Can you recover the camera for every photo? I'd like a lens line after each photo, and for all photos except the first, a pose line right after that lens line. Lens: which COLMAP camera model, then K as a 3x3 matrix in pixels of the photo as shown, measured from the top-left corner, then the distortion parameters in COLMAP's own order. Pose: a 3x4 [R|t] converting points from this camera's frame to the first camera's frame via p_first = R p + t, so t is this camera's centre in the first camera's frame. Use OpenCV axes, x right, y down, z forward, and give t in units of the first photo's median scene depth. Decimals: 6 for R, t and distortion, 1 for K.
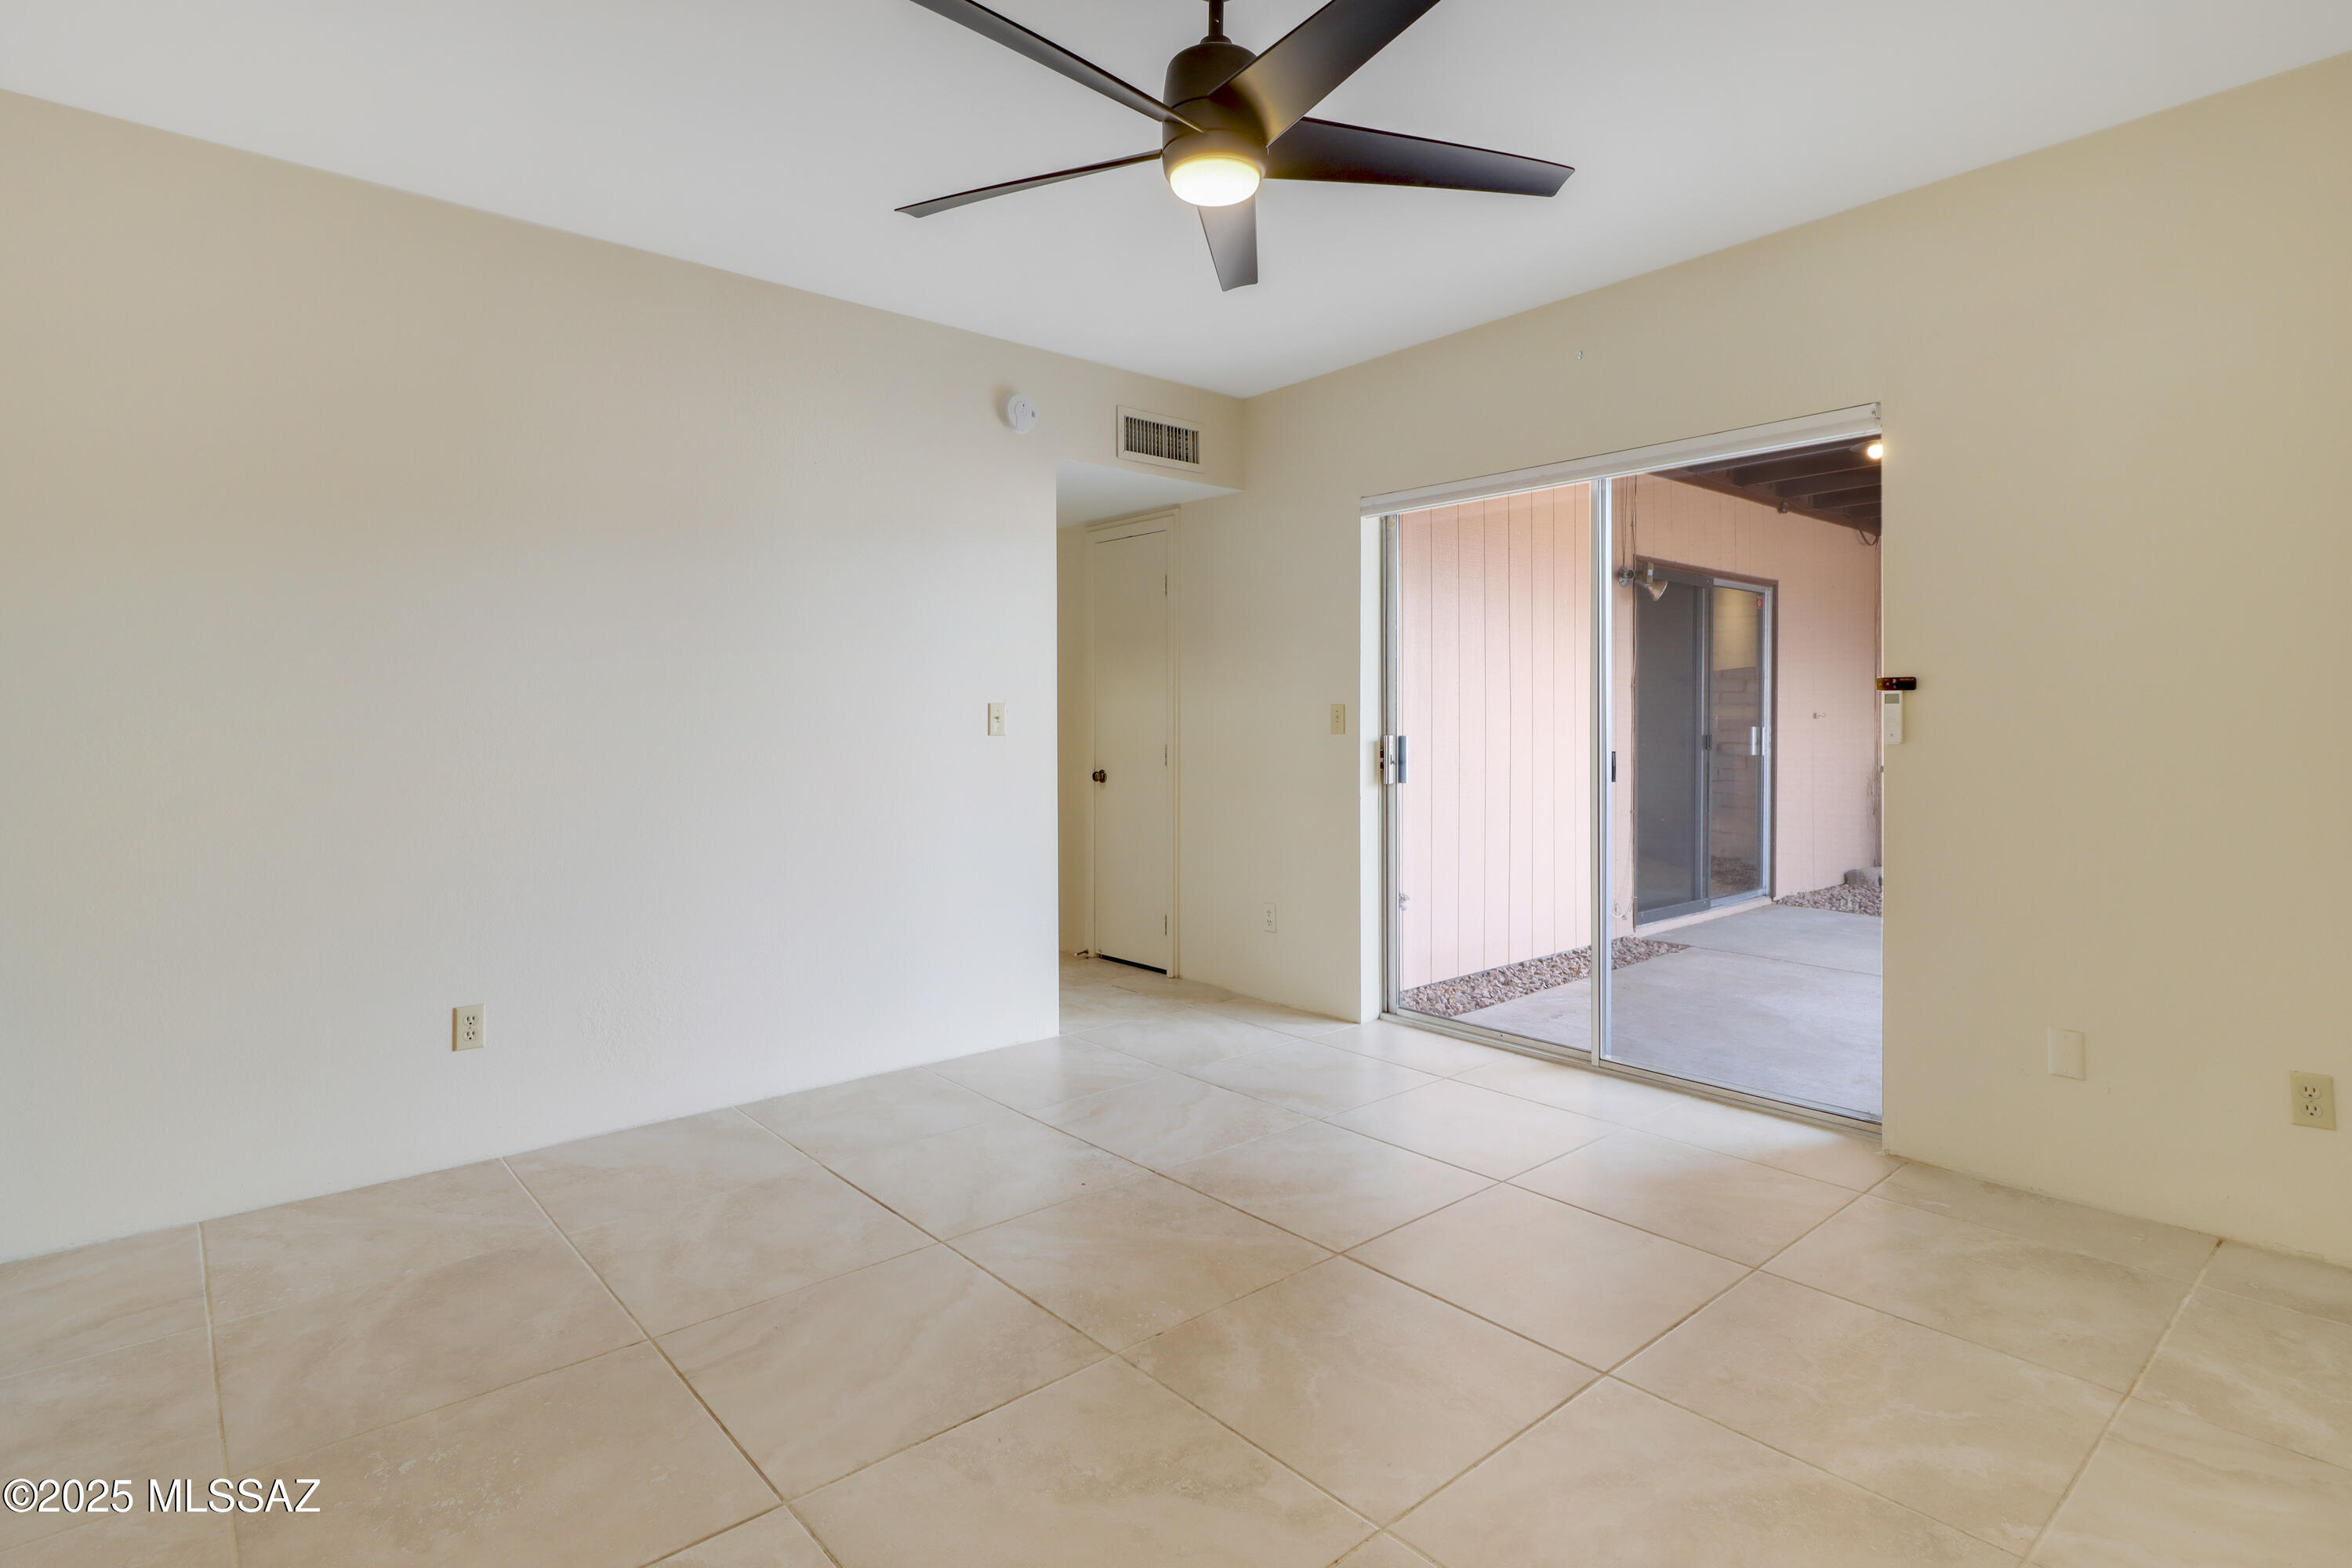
lens RADIAL K [[1175.7, 0, 1176.0], [0, 1175.7, 784.0], [0, 0, 1]] dist [0.001025, 0.000100]
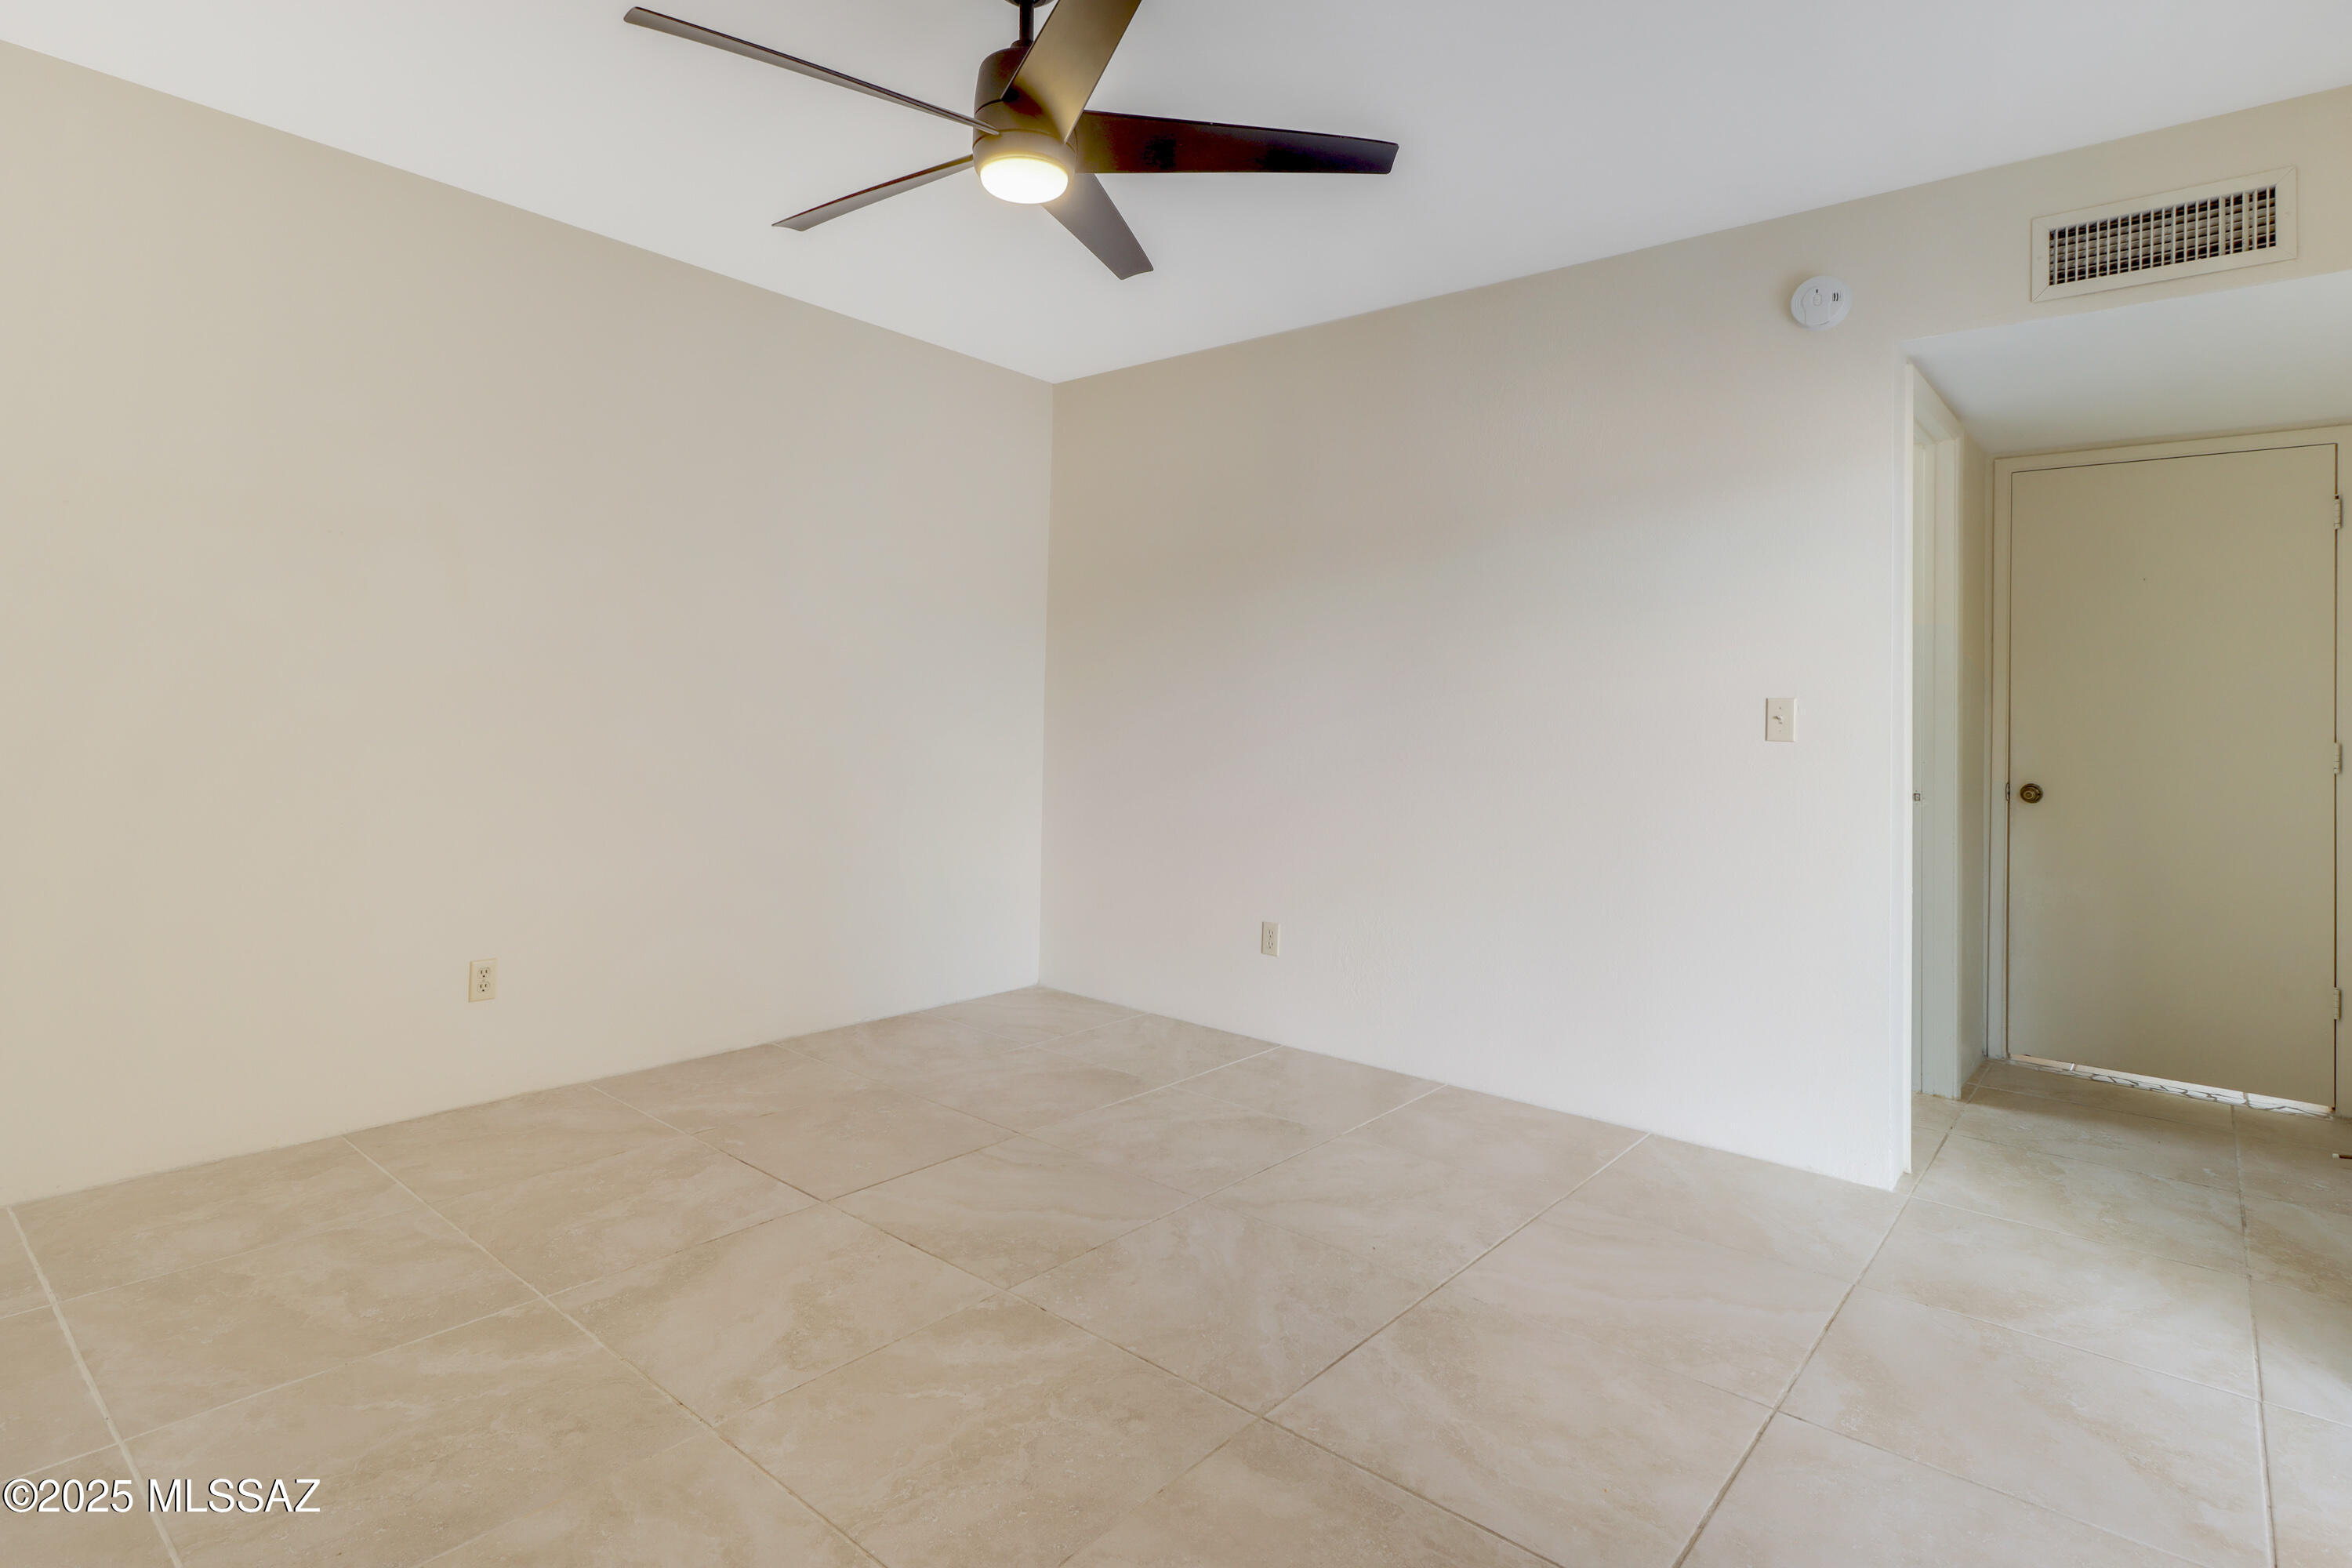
lens RADIAL K [[1207.0, 0, 1162.2], [0, 1207.0, 750.7], [0, 0, 1]] dist [0.002024, -0.000227]
pose [[0.145977, 0.038524, -0.988538, 0.671502], [-0.078807, 0.996519, 0.027198, -0.030778], [0.986144, 0.073933, 0.148504, 0.608119]]
